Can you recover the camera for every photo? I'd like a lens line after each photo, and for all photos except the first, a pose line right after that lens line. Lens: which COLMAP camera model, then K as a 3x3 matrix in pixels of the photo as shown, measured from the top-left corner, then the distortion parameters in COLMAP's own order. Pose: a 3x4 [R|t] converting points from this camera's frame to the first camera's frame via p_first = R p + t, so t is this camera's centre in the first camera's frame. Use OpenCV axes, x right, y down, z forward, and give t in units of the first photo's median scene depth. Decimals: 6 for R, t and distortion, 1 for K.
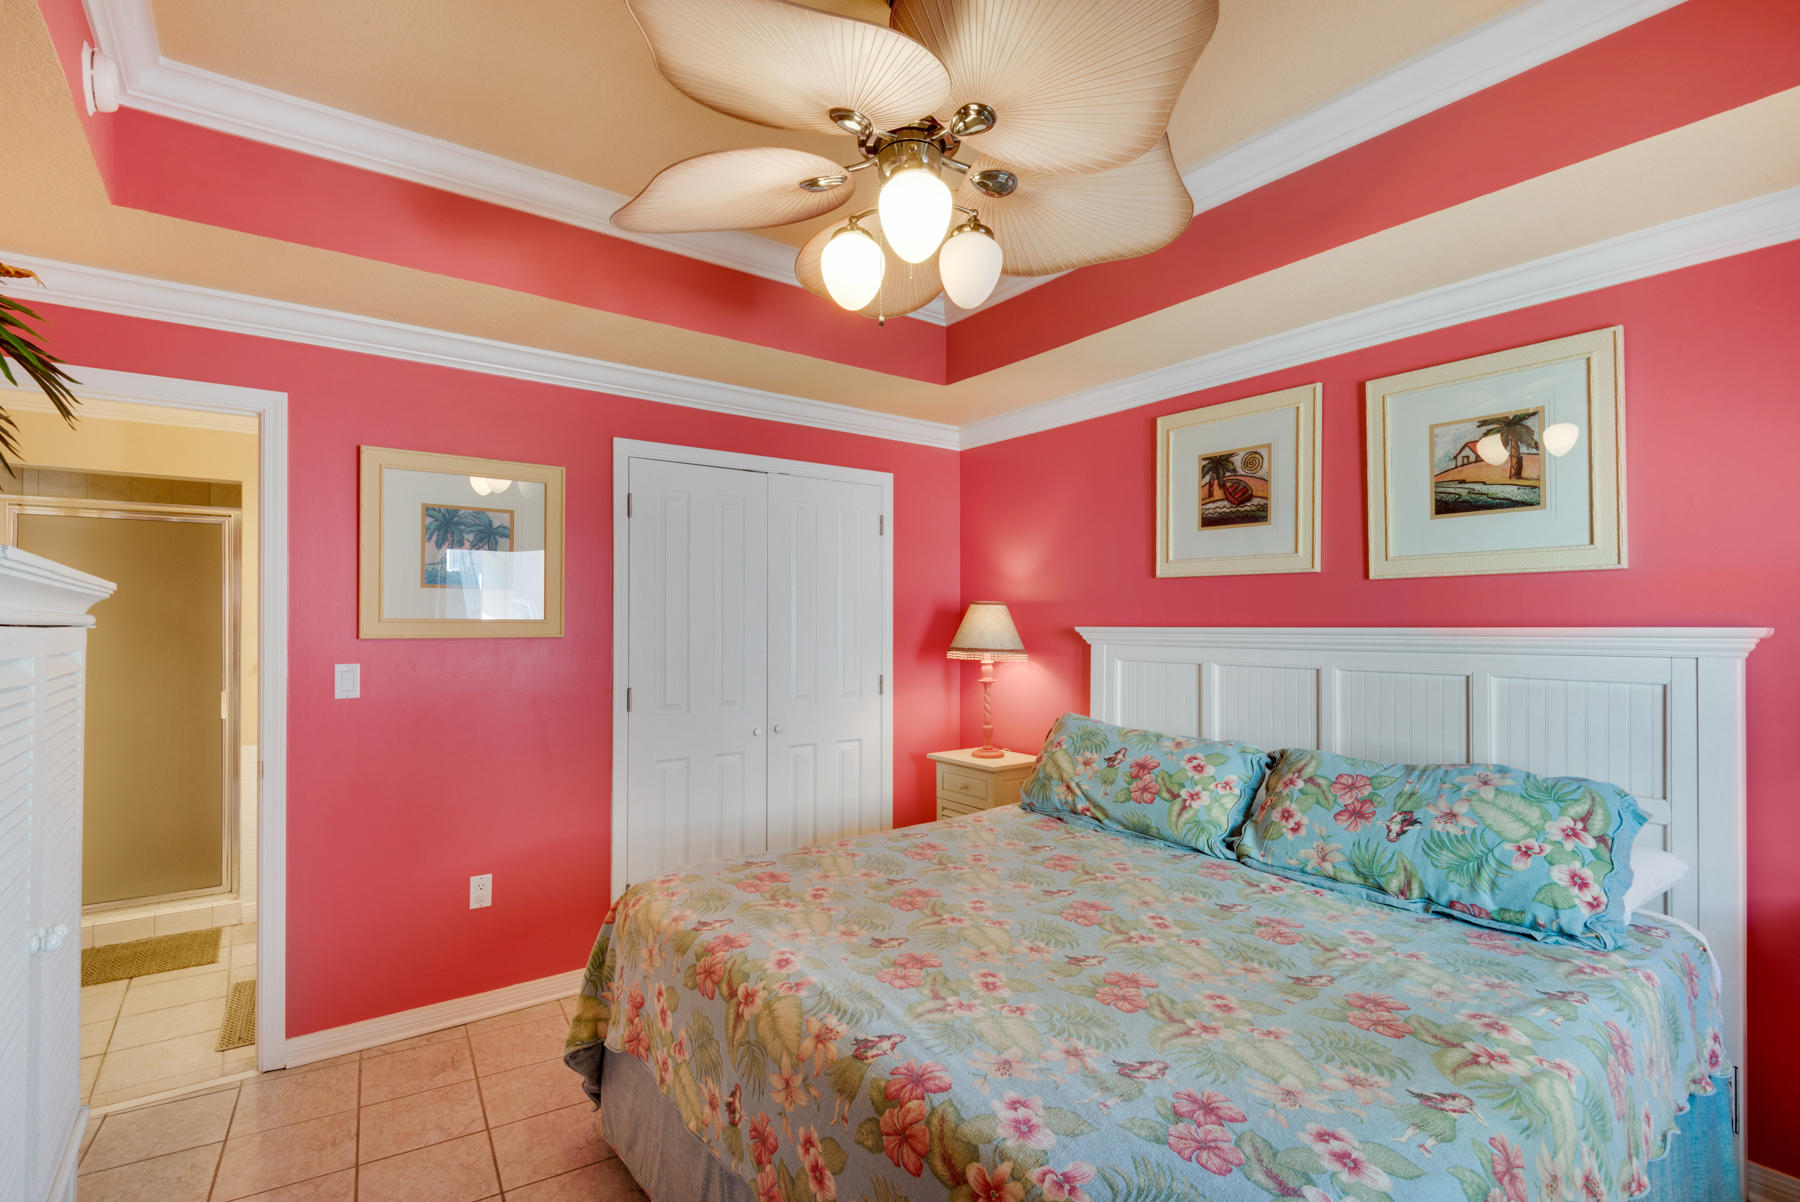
lens RADIAL K [[830.3, 0, 873.6], [0, 830.3, 624.5], [0, 0, 1]] dist [0.003782, 0.000121]
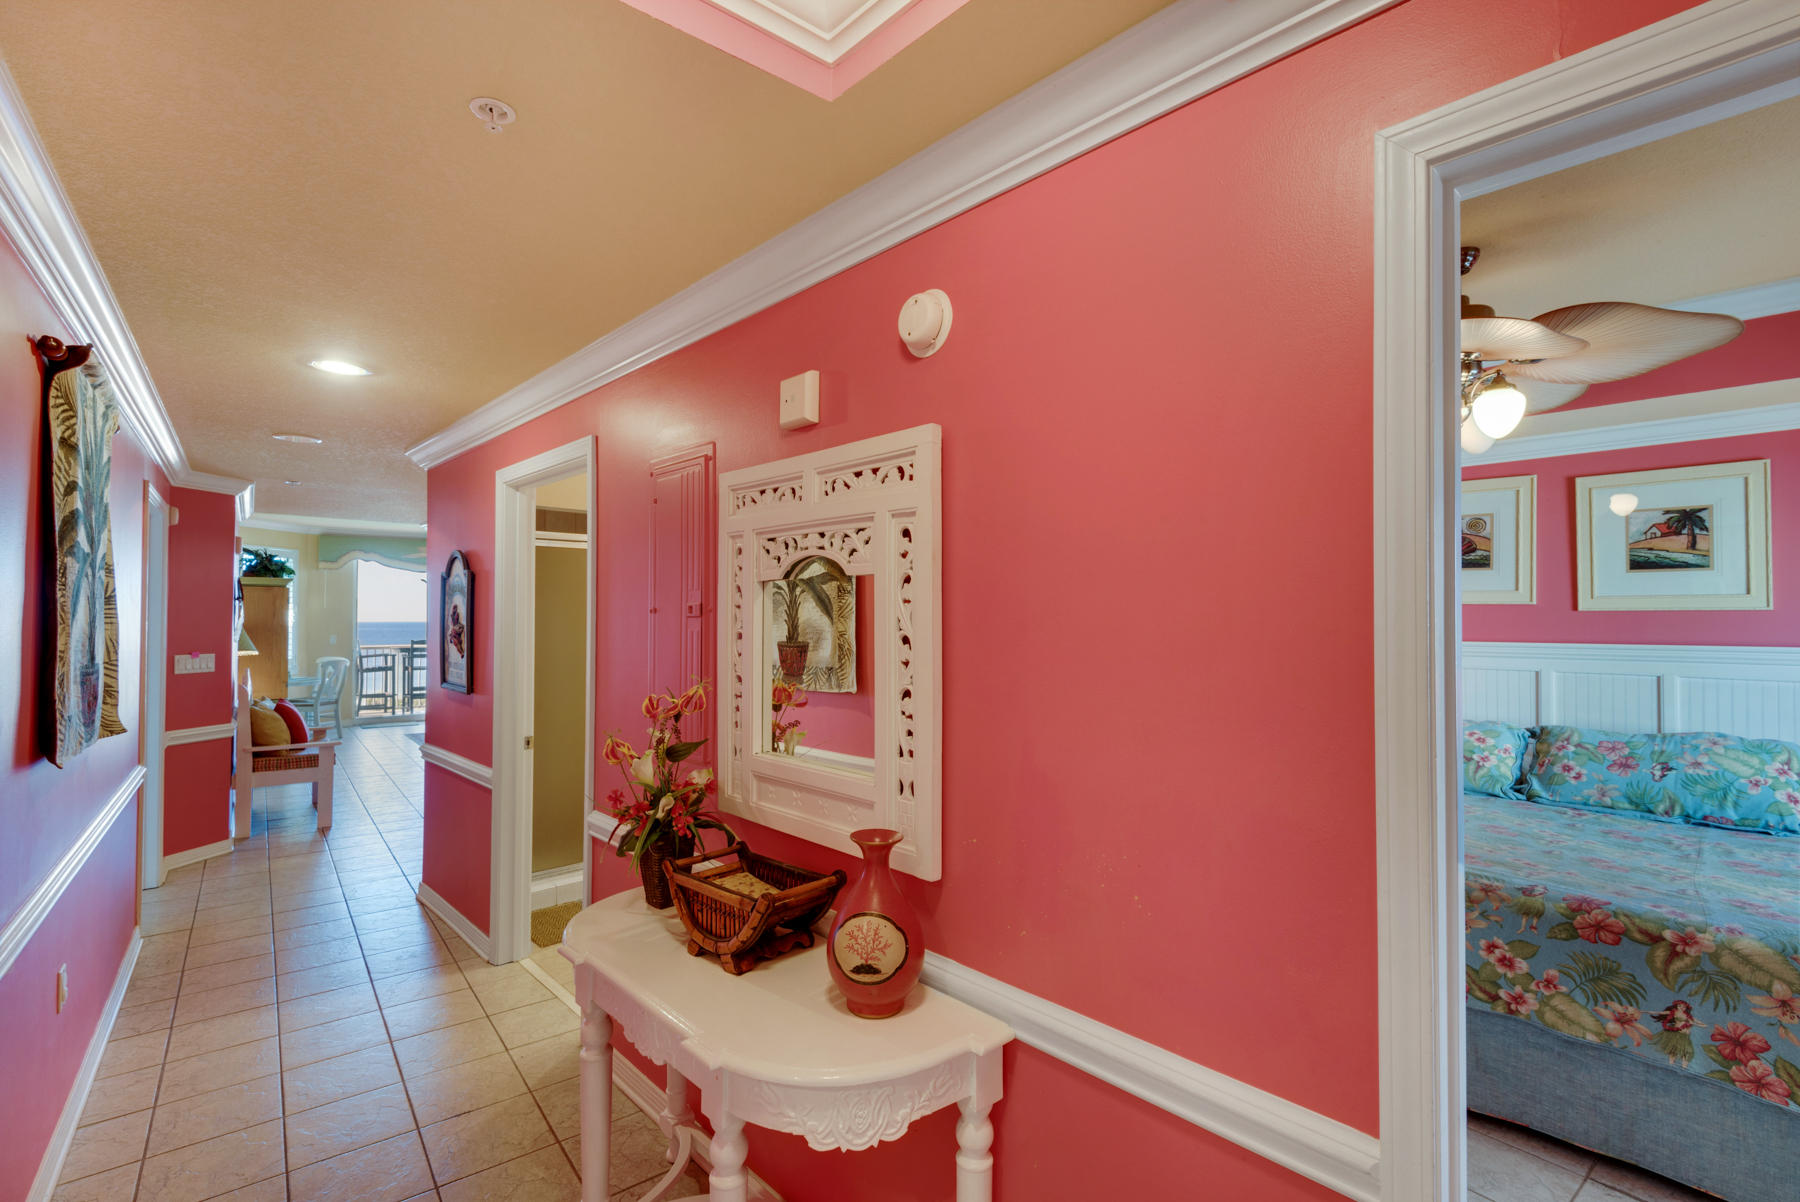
lens RADIAL K [[820.9, 0, 896.8], [0, 820.9, 614.0], [0, 0, 1]] dist [-0.002857, 0.008596]
pose [[0.991338, 0.001321, 0.131331, -0.955742], [-0.000848, 0.999993, -0.003656, -0.050456], [-0.131335, 0.003513, 0.991332, -0.352633]]
